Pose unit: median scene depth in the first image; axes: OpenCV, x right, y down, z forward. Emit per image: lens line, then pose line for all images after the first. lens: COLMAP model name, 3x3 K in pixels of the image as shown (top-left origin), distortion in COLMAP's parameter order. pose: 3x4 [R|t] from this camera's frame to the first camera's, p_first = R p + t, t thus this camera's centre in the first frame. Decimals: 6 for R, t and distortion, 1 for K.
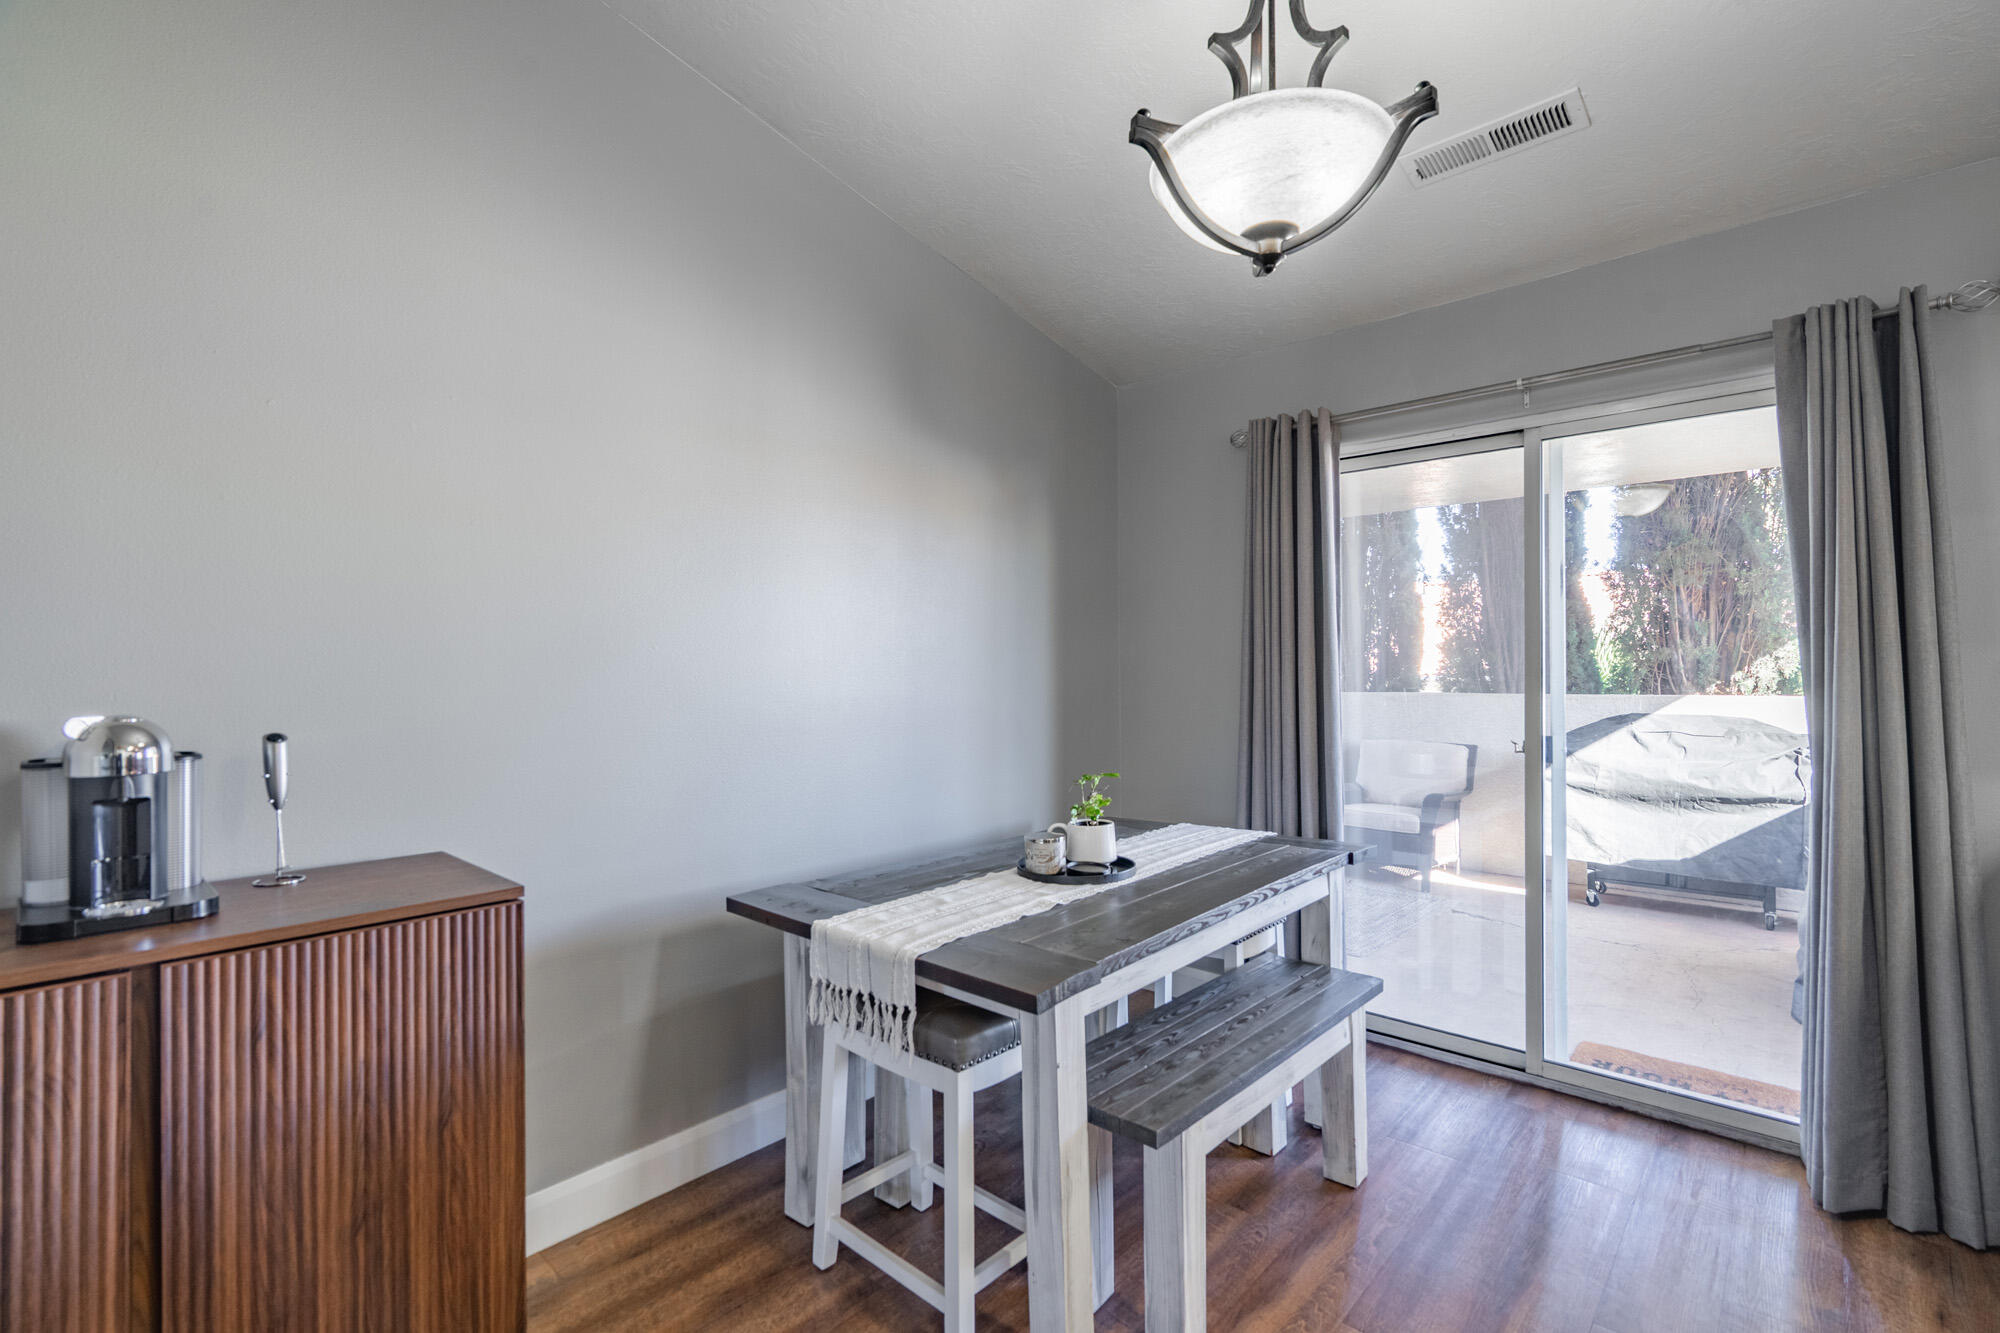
lens RADIAL K [[903.1, 0, 995.1], [0, 903.1, 663.4], [0, 0, 1]] dist [-0.001578, 0.000693]
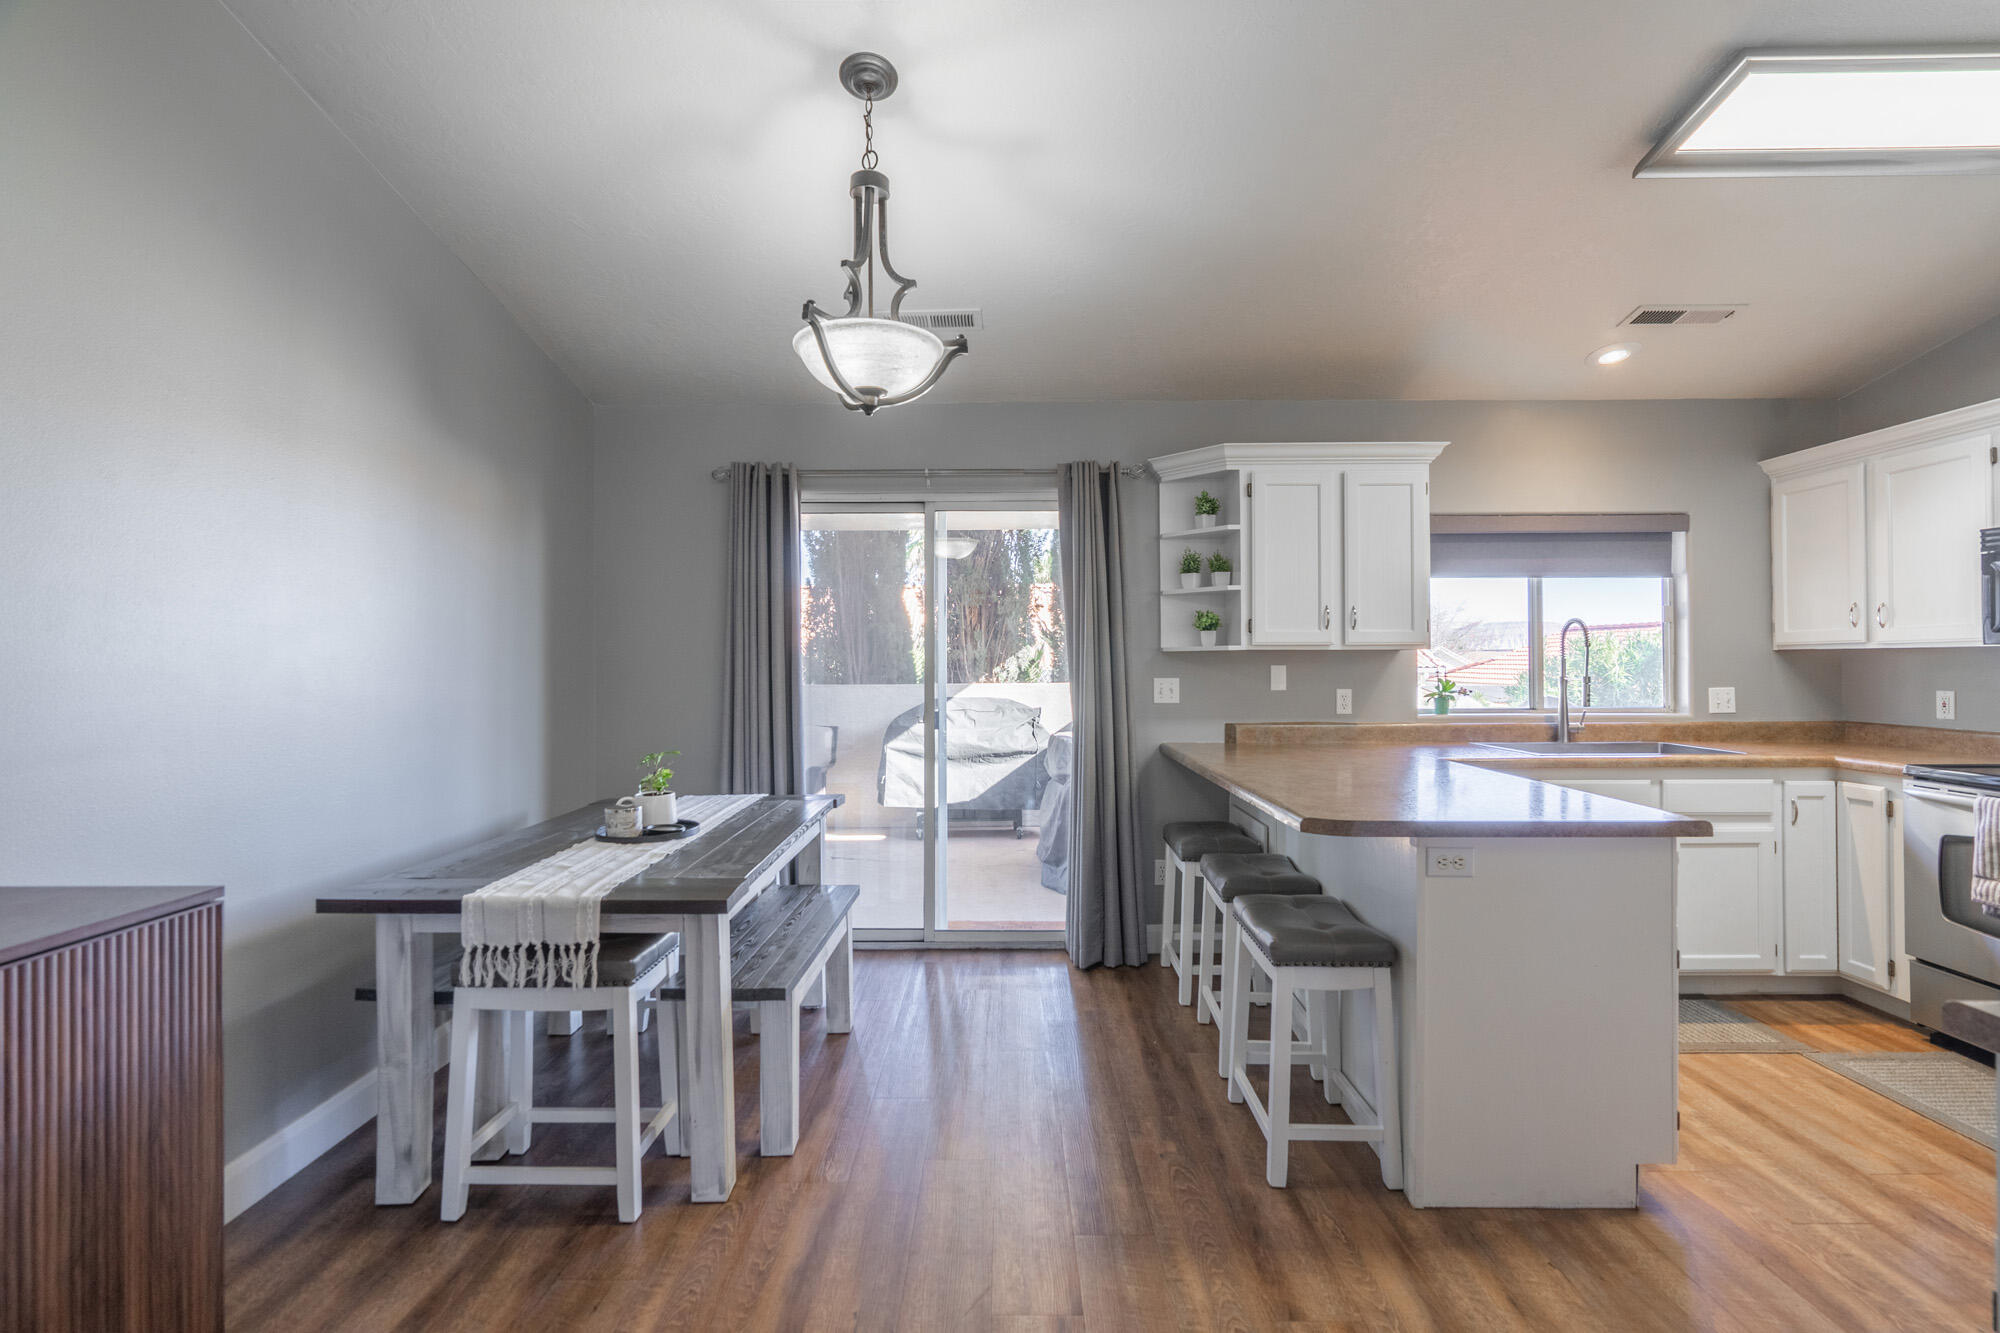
lens RADIAL K [[922.6, 0, 994.9], [0, 922.6, 654.9], [0, 0, 1]] dist [0.000506, 0.000588]
pose [[0.743322, 0.006915, 0.668898, -0.452634], [-0.004034, 0.999975, -0.005854, -0.004174], [-0.668922, 0.001653, 0.743331, -0.257547]]
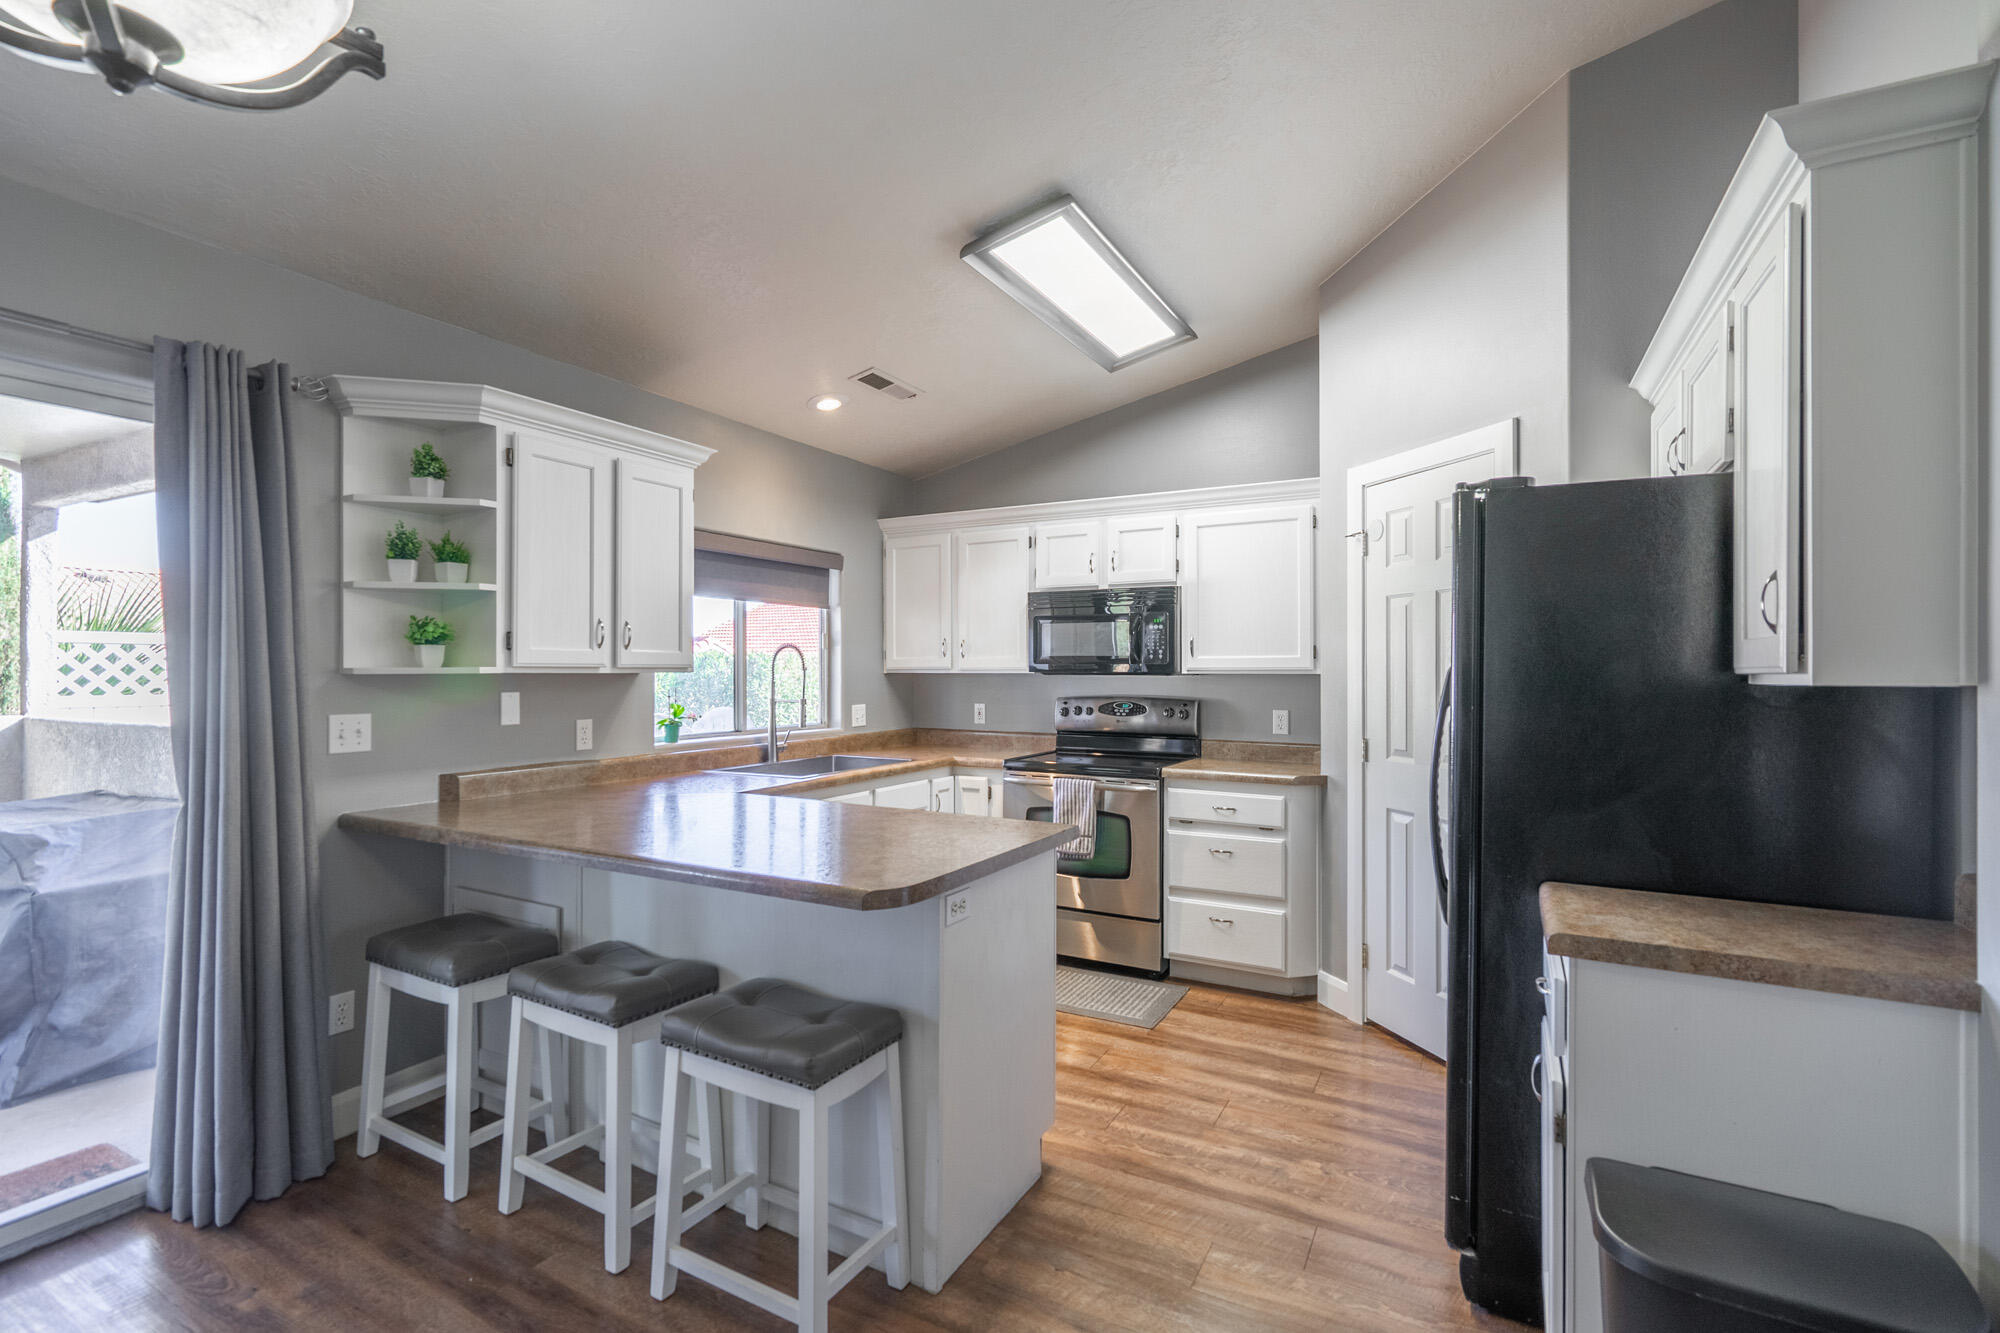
lens RADIAL K [[925.7, 0, 996.5], [0, 925.7, 663.9], [0, 0, 1]] dist [-0.002757, 0.000322]
pose [[-0.248065, 0.010806, 0.968683, -0.339668], [-0.005880, 0.999903, -0.012660, -0.028080], [-0.968726, -0.008836, -0.247977, 0.427142]]
